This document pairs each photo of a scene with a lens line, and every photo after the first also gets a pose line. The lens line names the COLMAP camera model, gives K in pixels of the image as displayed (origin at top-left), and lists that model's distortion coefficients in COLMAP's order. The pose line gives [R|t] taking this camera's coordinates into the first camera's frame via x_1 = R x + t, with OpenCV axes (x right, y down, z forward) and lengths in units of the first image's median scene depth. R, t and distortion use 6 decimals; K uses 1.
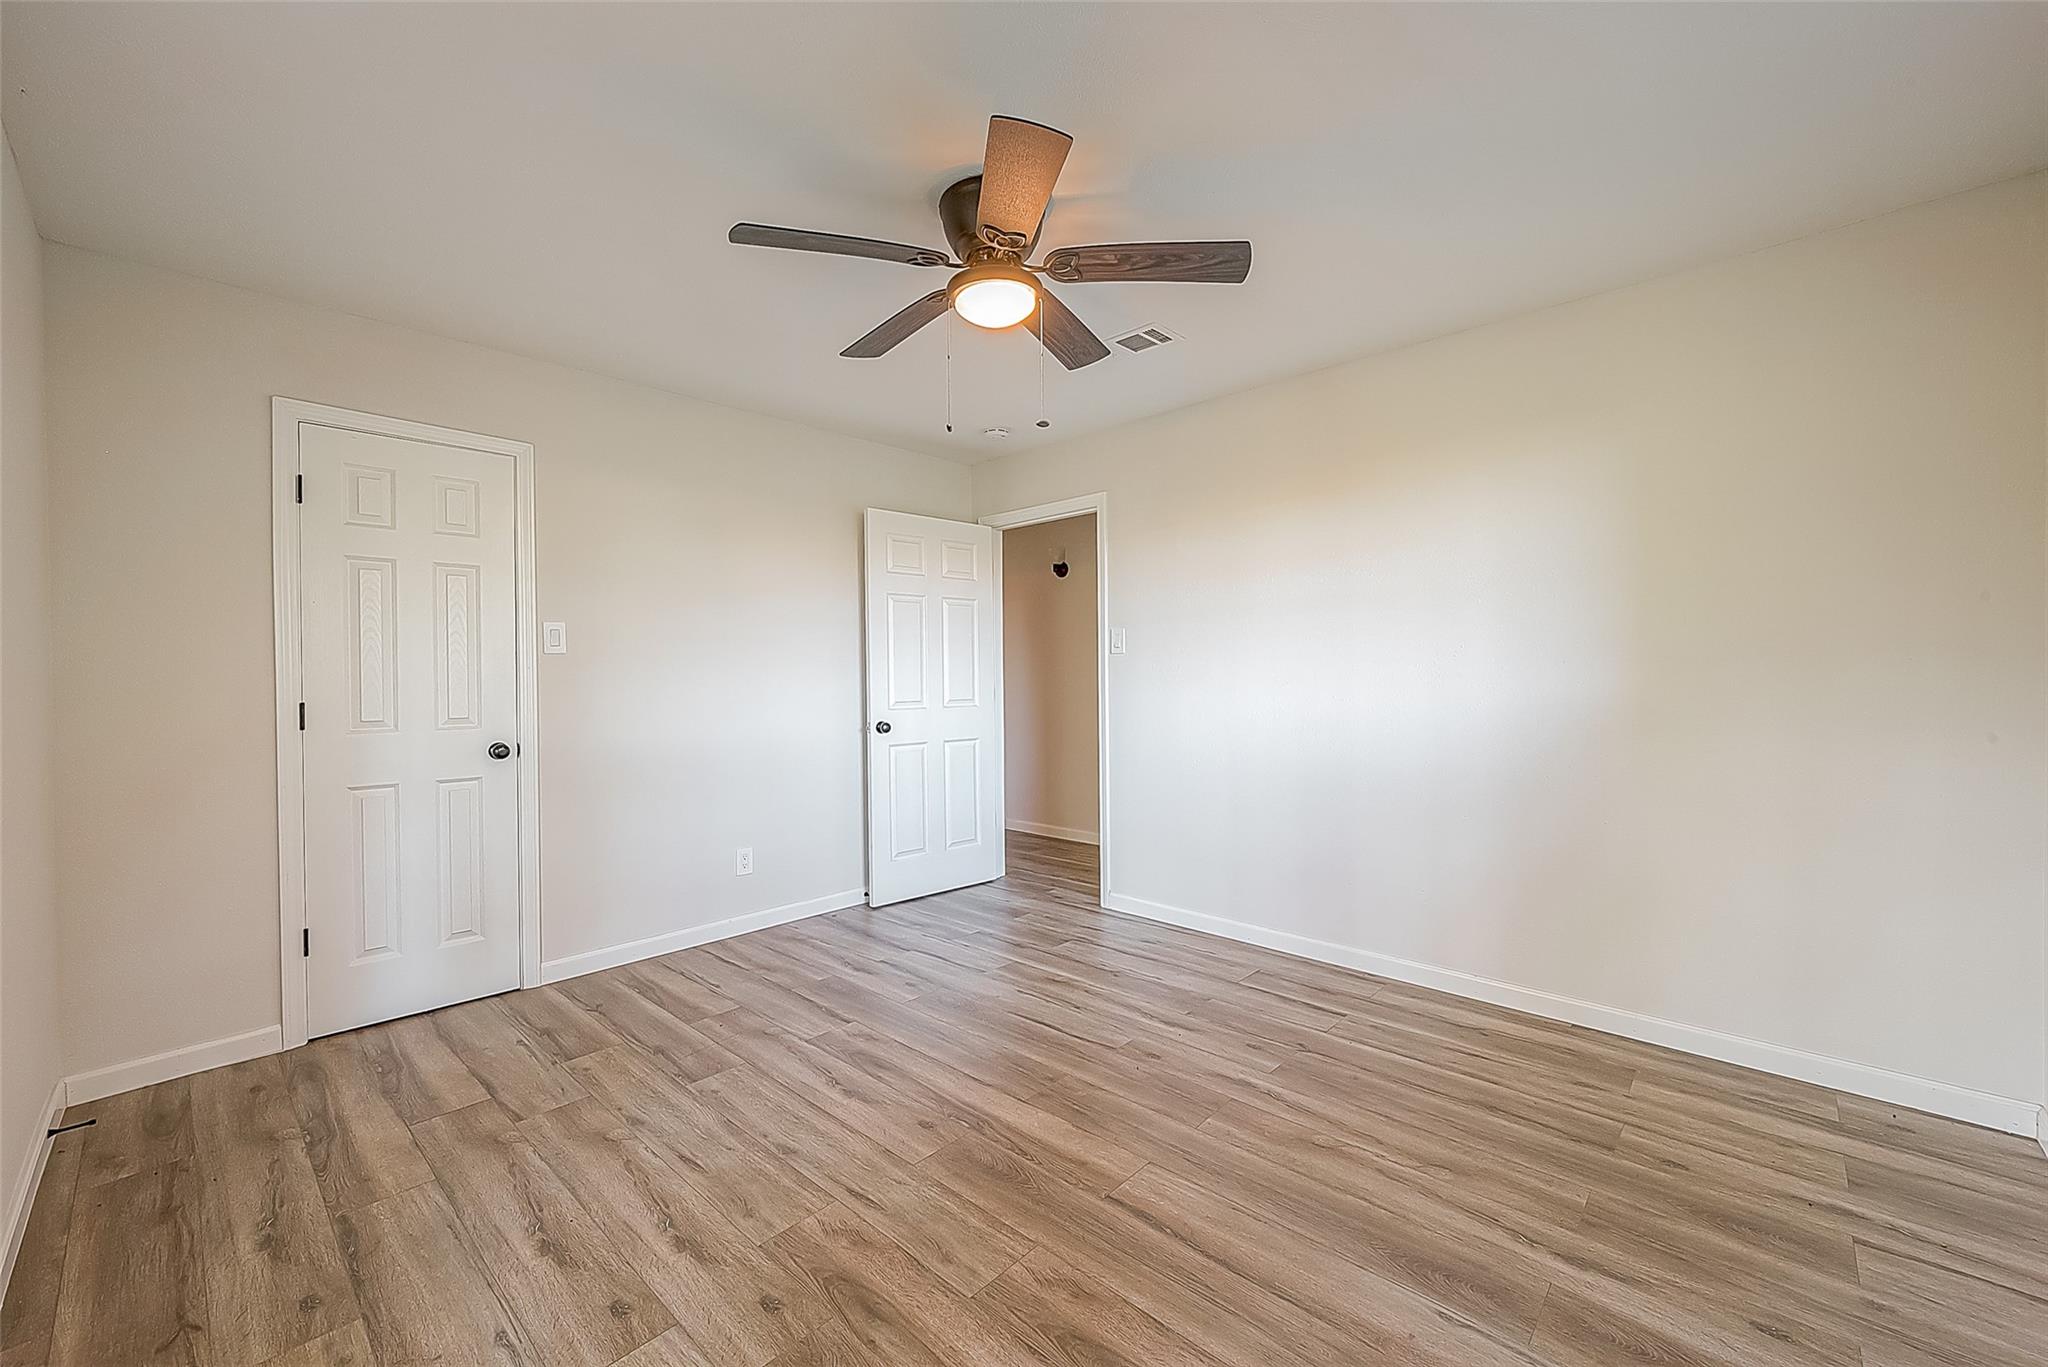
lens RADIAL K [[804.3, 0, 1035.4], [0, 804.3, 682.2], [0, 0, 1]] dist [-0.000375, -0.000986]
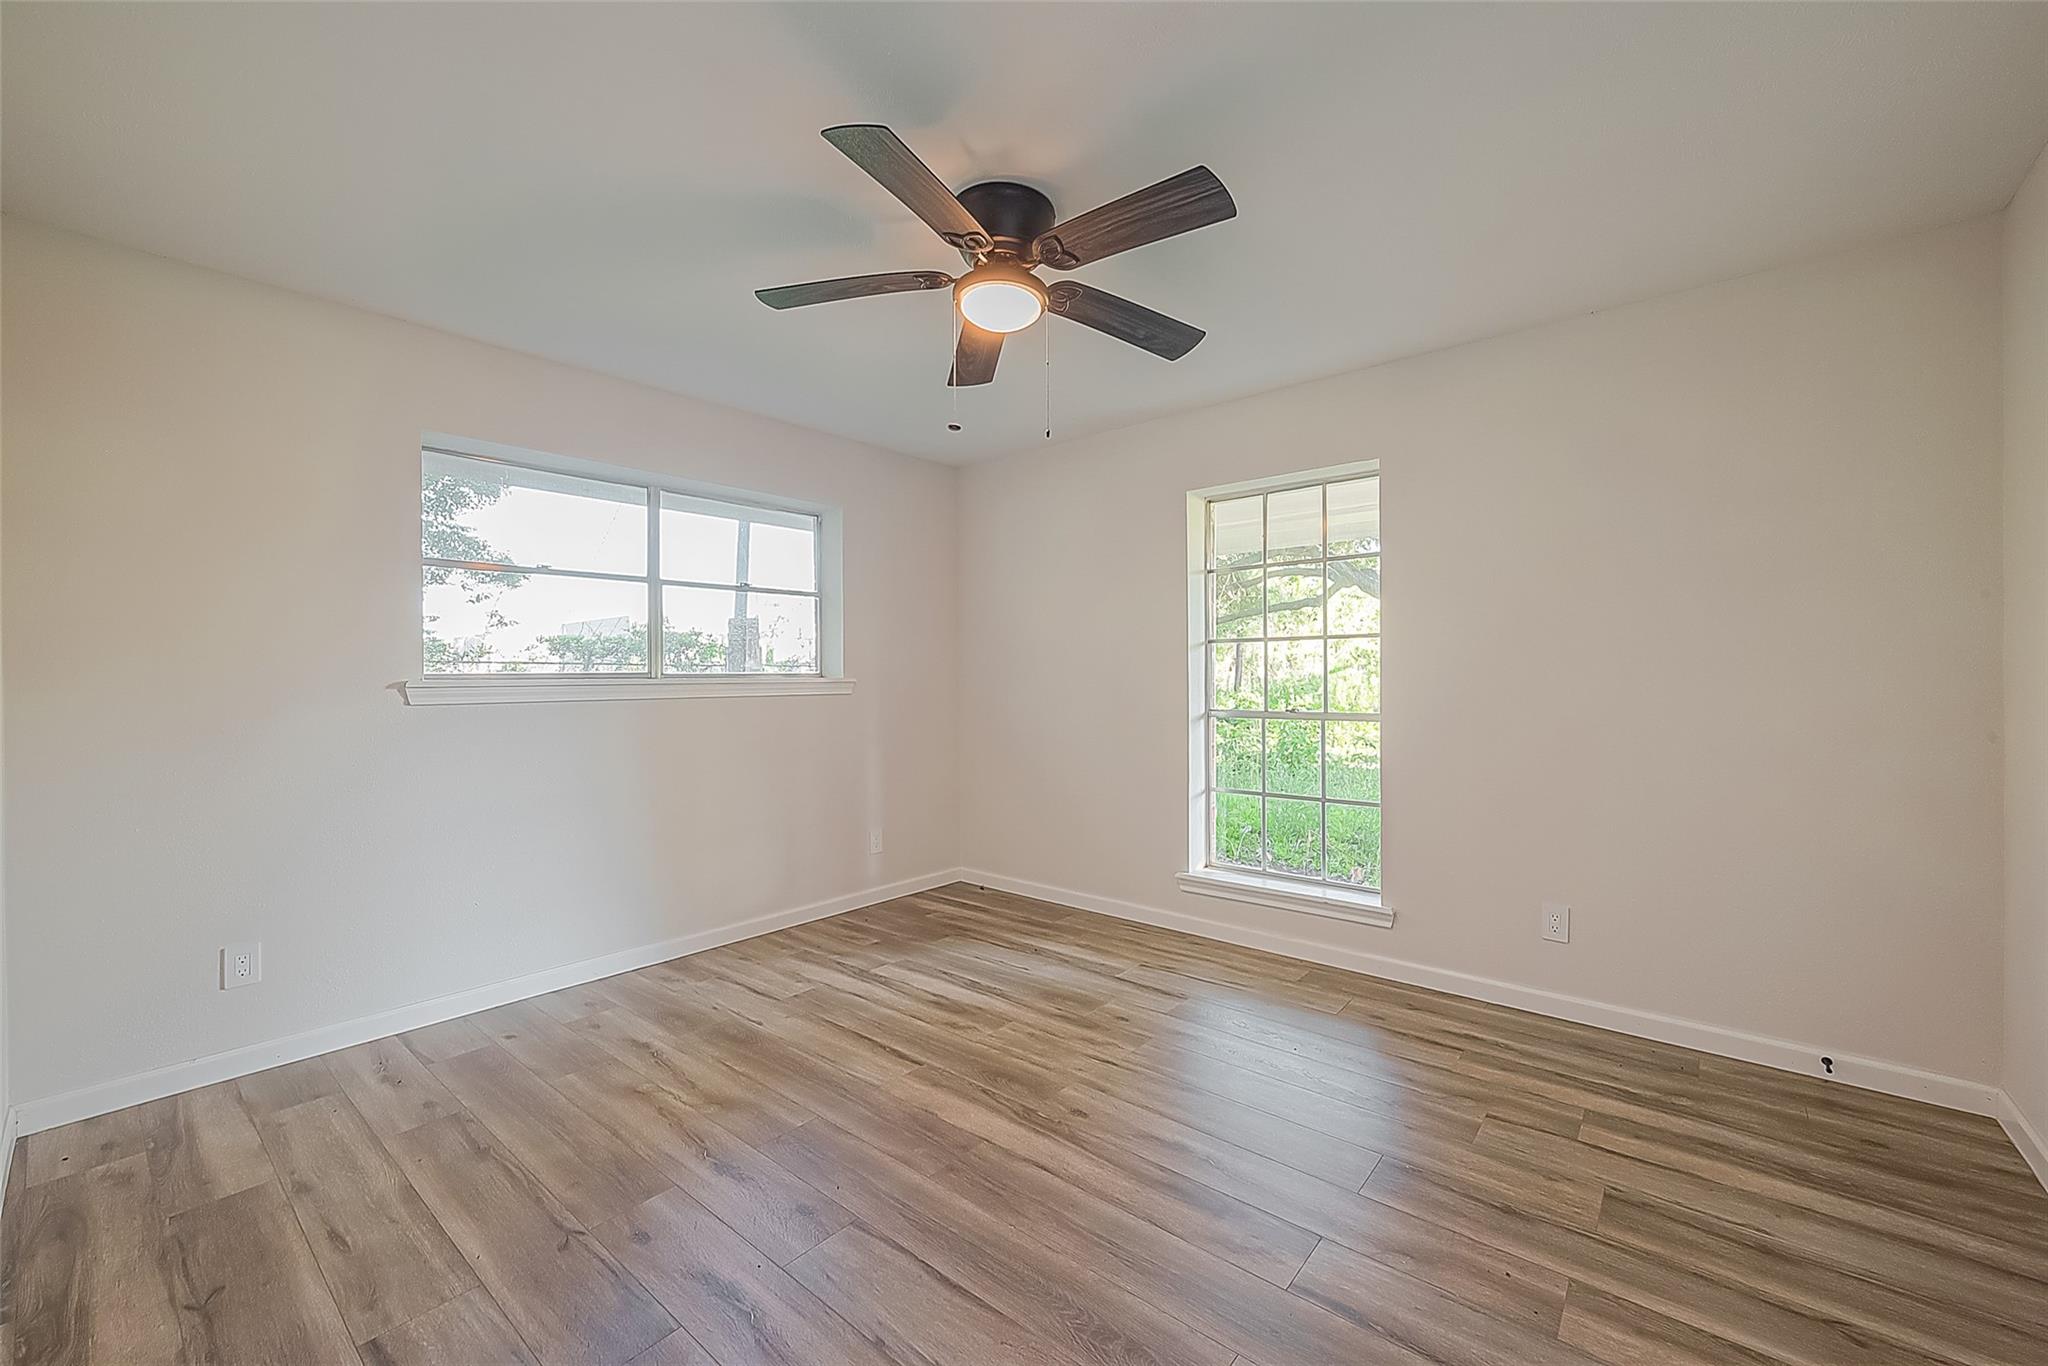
lens RADIAL K [[804.3, 0, 1035.4], [0, 804.3, 681.7], [0, 0, 1]] dist [-0.000375, -0.000986]
pose [[-0.998523, 0.016381, -0.051804, -0.034904], [0.015751, 0.999797, 0.012539, -0.017480], [0.051999, 0.011704, -0.998579, 1.997906]]
